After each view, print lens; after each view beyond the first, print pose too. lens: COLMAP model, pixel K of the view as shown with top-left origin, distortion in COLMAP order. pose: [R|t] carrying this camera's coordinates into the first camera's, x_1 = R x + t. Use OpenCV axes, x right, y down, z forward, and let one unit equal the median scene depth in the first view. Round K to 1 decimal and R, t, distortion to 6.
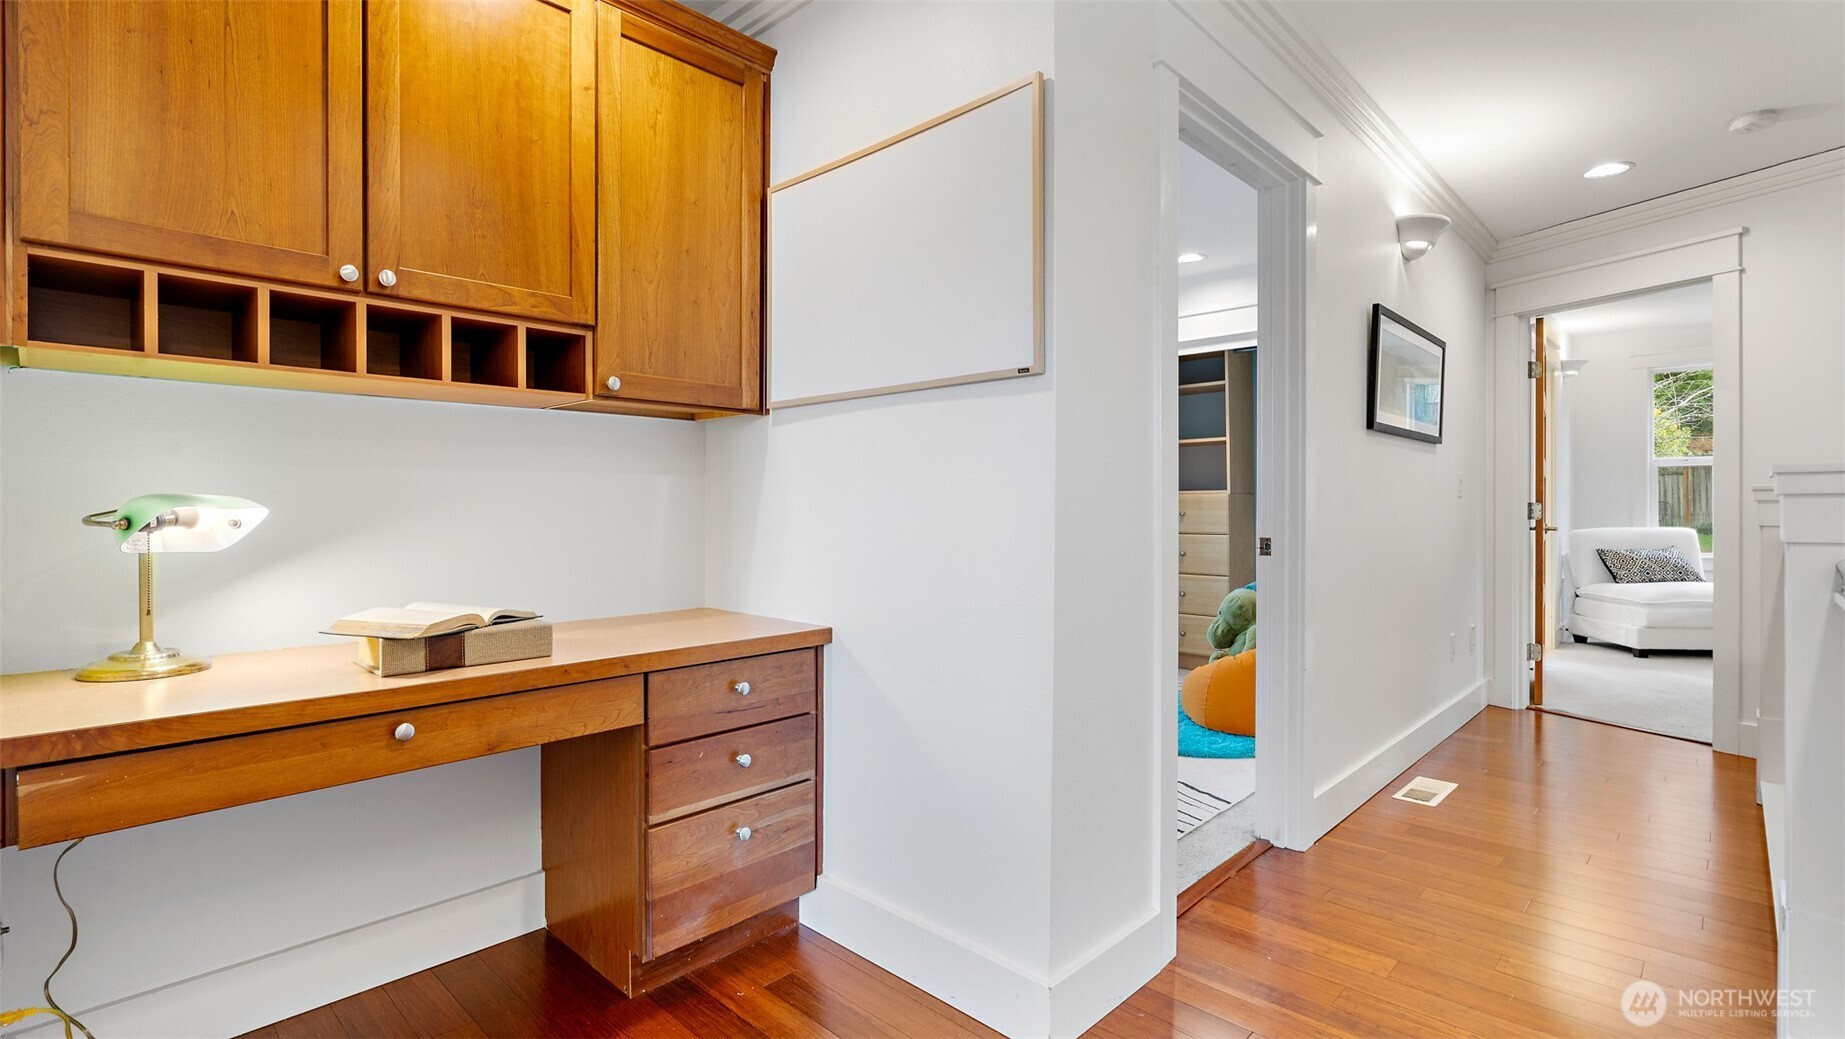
lens RADIAL K [[842.9, 0, 921.8], [0, 842.9, 513.9], [0, 0, 1]] dist [-0.007128, 0.002464]
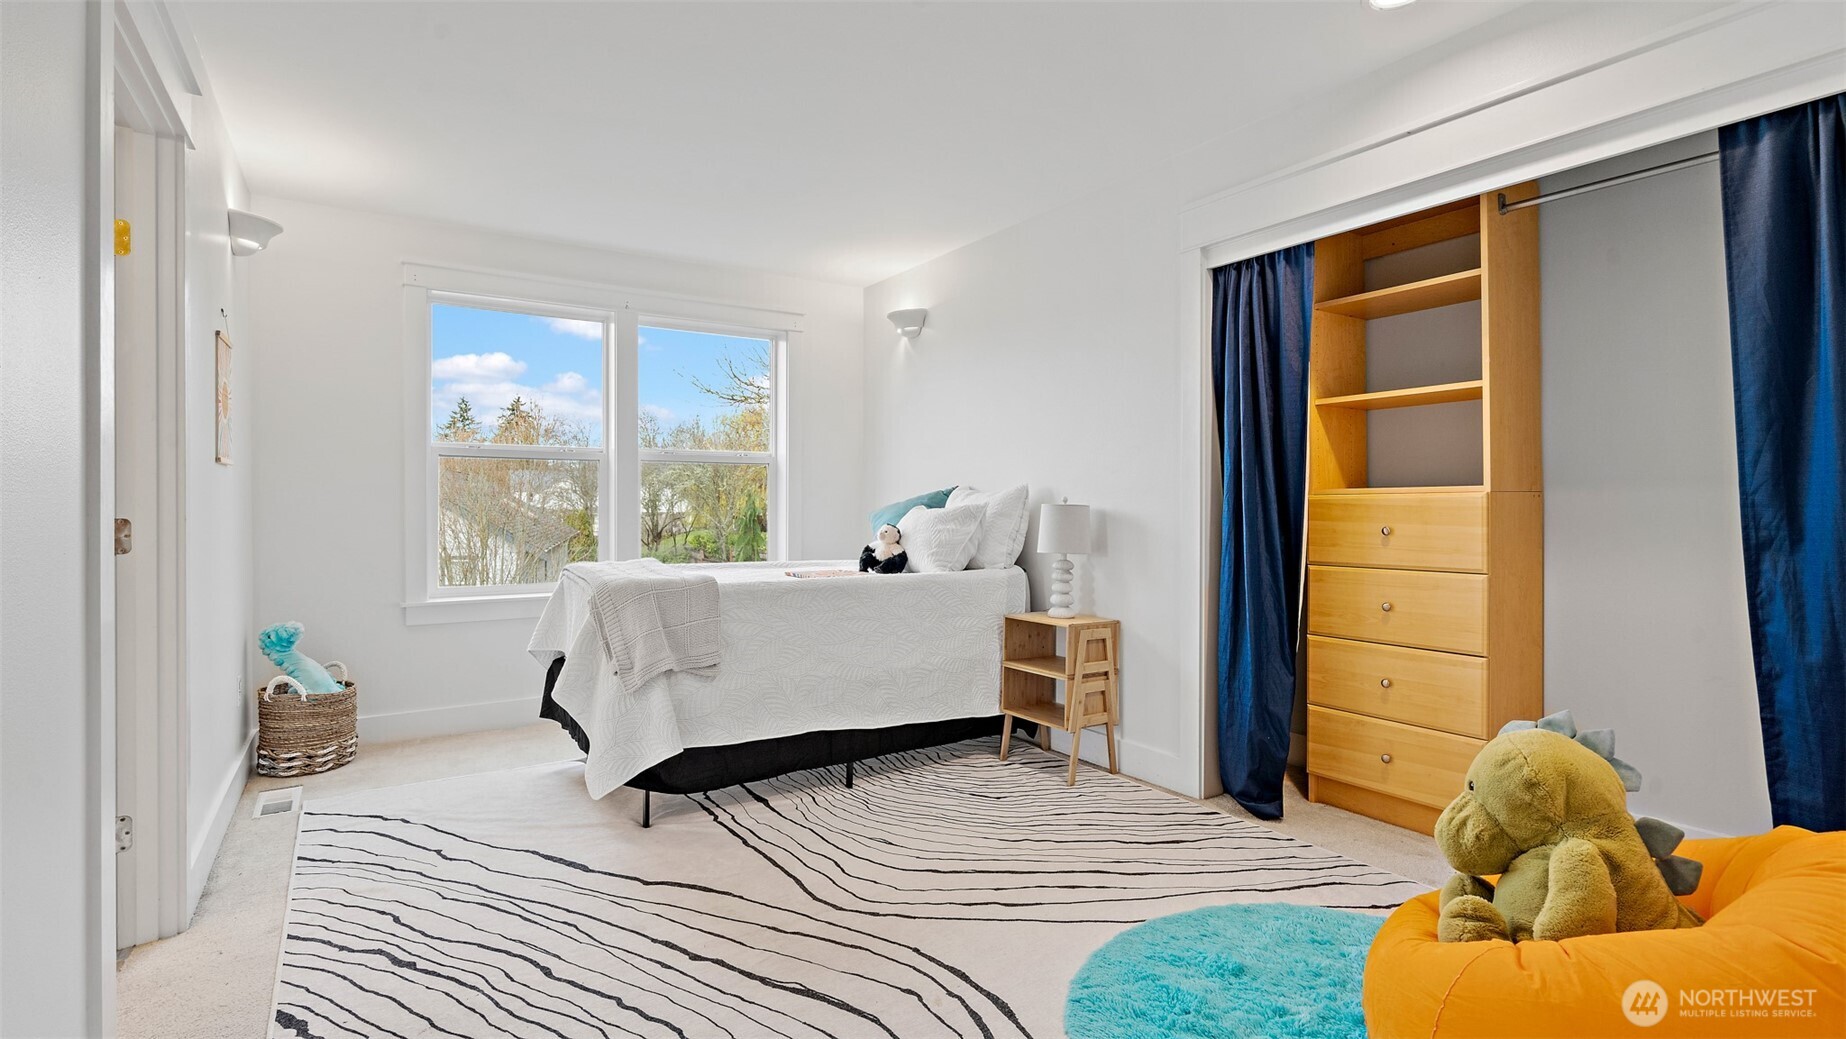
lens RADIAL K [[843.4, 0, 920.1], [0, 843.4, 517.0], [0, 0, 1]] dist [-0.007128, 0.002464]
pose [[0.973221, 0.002464, -0.229856, 0.157436], [-0.002497, 0.999997, 0.000150, -0.008633], [0.229856, 0.000428, 0.973225, 0.454031]]
